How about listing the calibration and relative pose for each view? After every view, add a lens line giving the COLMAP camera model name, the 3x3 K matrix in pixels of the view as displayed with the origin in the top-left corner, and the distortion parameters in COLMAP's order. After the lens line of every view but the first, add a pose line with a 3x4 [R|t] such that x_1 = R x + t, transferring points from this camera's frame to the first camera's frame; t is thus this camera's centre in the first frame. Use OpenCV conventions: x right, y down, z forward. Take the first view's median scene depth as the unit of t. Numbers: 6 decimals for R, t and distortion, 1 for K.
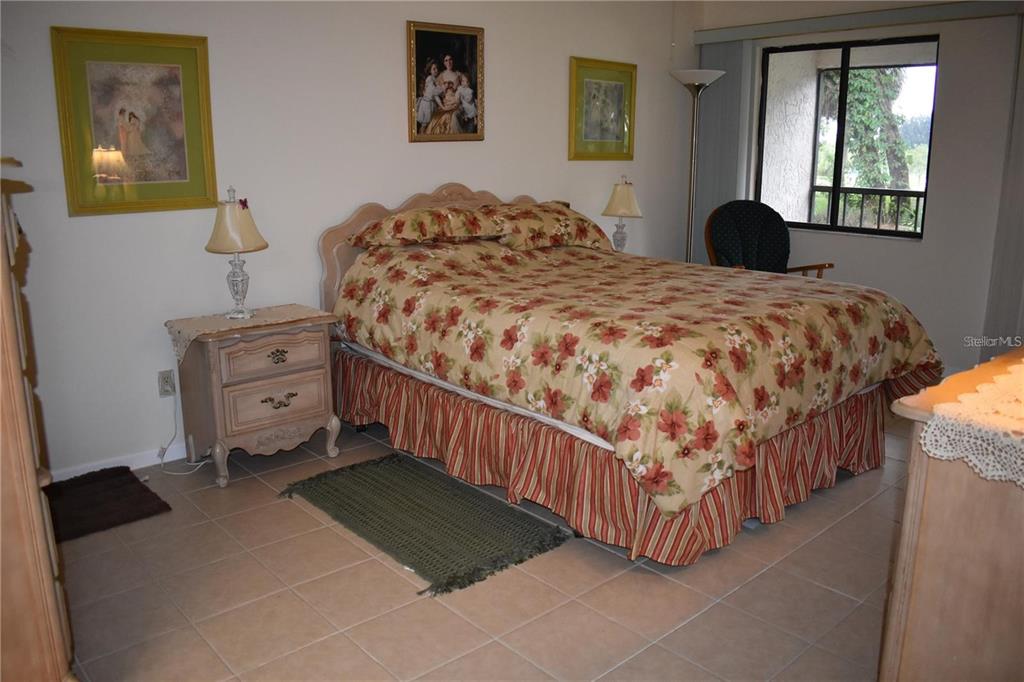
lens RADIAL K [[811.5, 0, 507.7], [0, 811.5, 337.6], [0, 0, 1]] dist [-0.098811, -0.007927]
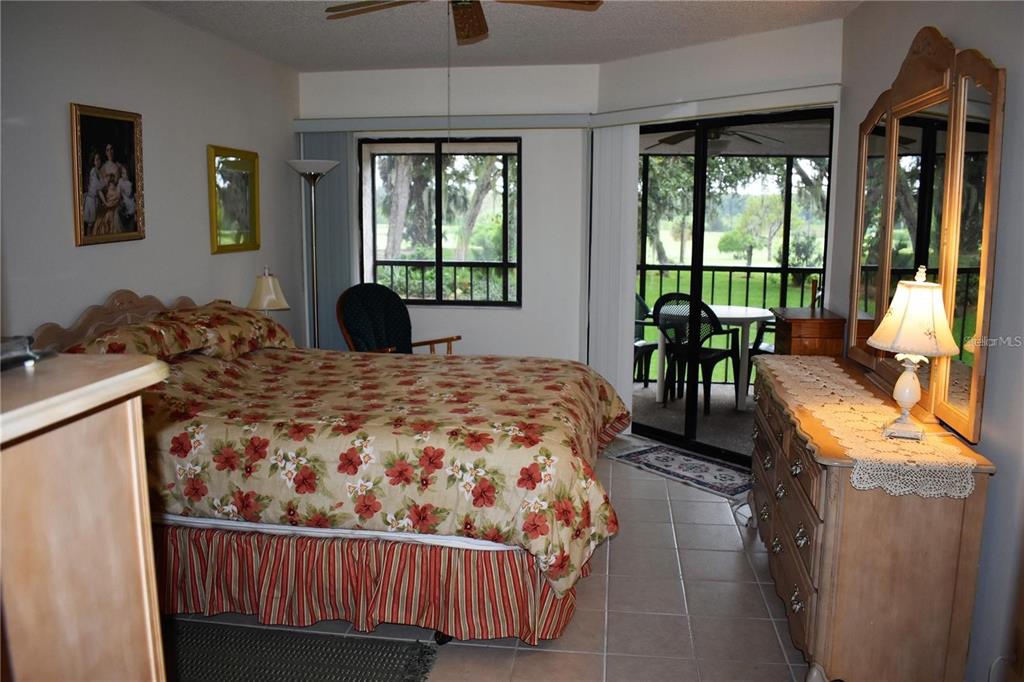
lens RADIAL K [[811.5, 0, 506.7], [0, 811.5, 337.8], [0, 0, 1]] dist [-0.098811, -0.007927]
pose [[0.752369, -0.098567, 0.651326, -0.417250], [0.142026, 0.989760, -0.014276, -0.094115], [-0.643249, 0.103246, 0.758664, 0.135394]]
